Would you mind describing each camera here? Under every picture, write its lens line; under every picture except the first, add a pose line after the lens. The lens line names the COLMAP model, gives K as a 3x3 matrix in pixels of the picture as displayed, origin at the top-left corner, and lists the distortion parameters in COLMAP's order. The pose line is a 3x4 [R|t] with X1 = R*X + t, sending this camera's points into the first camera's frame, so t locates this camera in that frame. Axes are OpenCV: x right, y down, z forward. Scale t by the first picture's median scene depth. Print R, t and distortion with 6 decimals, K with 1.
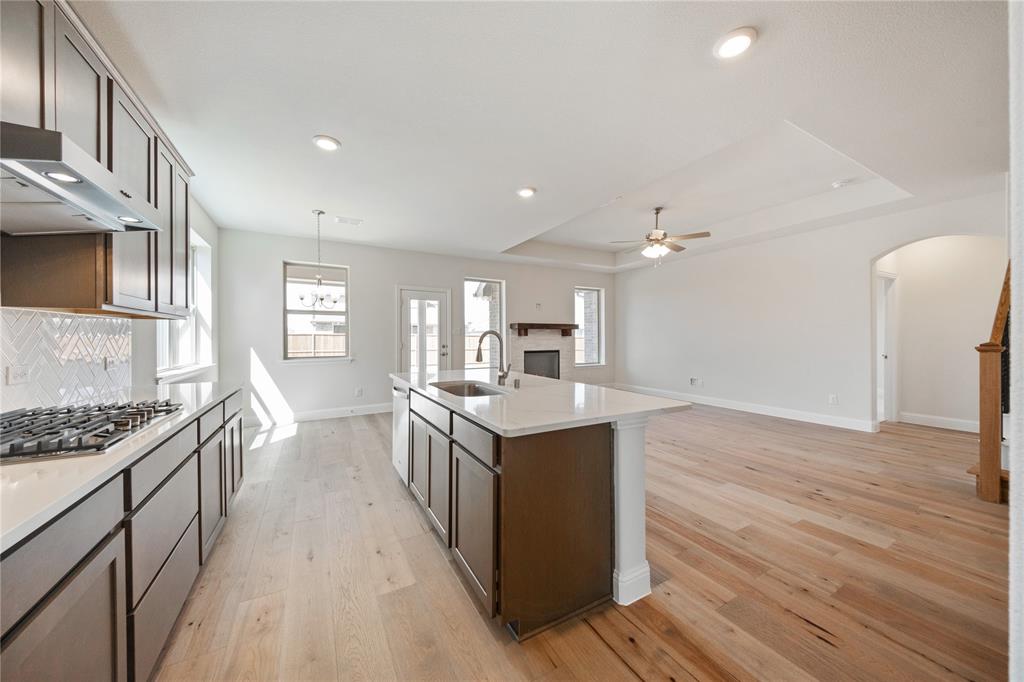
lens RADIAL K [[351.6, 0, 508.5], [0, 351.6, 337.8], [0, 0, 1]] dist [0.013336, 0.000081]
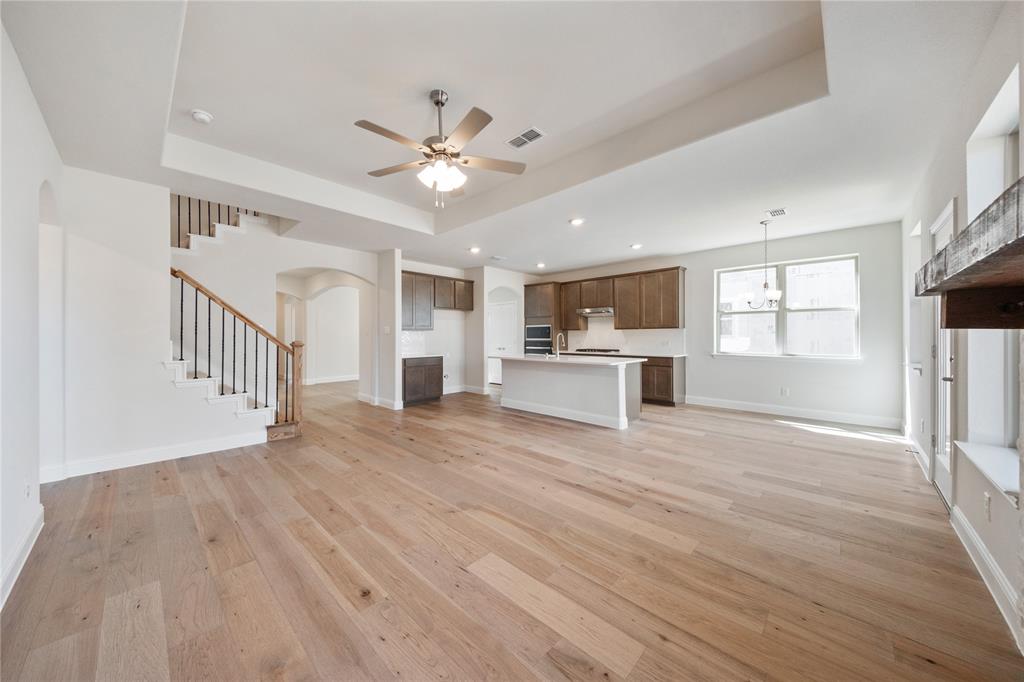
lens RADIAL K [[351.6, 0, 508.5], [0, 351.6, 337.8], [0, 0, 1]] dist [0.013336, 0.000081]
pose [[-0.952691, 0.006707, -0.303867, 0.374971], [0.004554, 0.999959, 0.007793, -0.003521], [0.303907, 0.006040, -0.952683, 1.185516]]
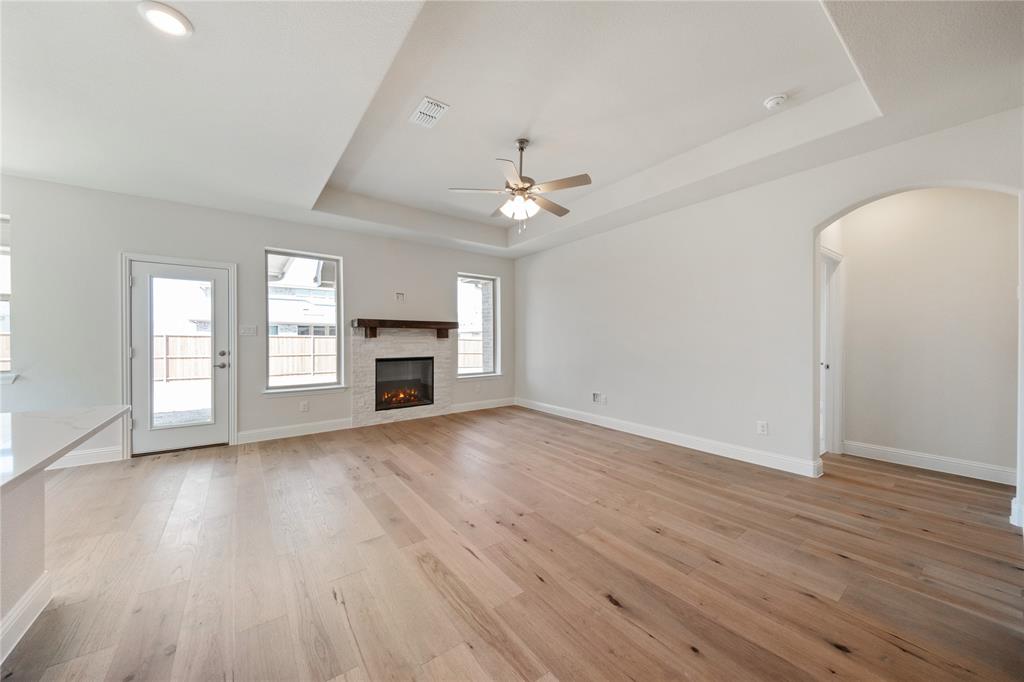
lens RADIAL K [[363.7, 0, 512.0], [0, 363.7, 341.0], [0, 0, 1]] dist [0.051758, -0.000025]
pose [[0.989631, 0.001892, 0.143618, 0.236980], [-0.002121, 0.999997, 0.001437, 0.000156], [-0.143615, -0.001727, 0.989632, 0.254841]]
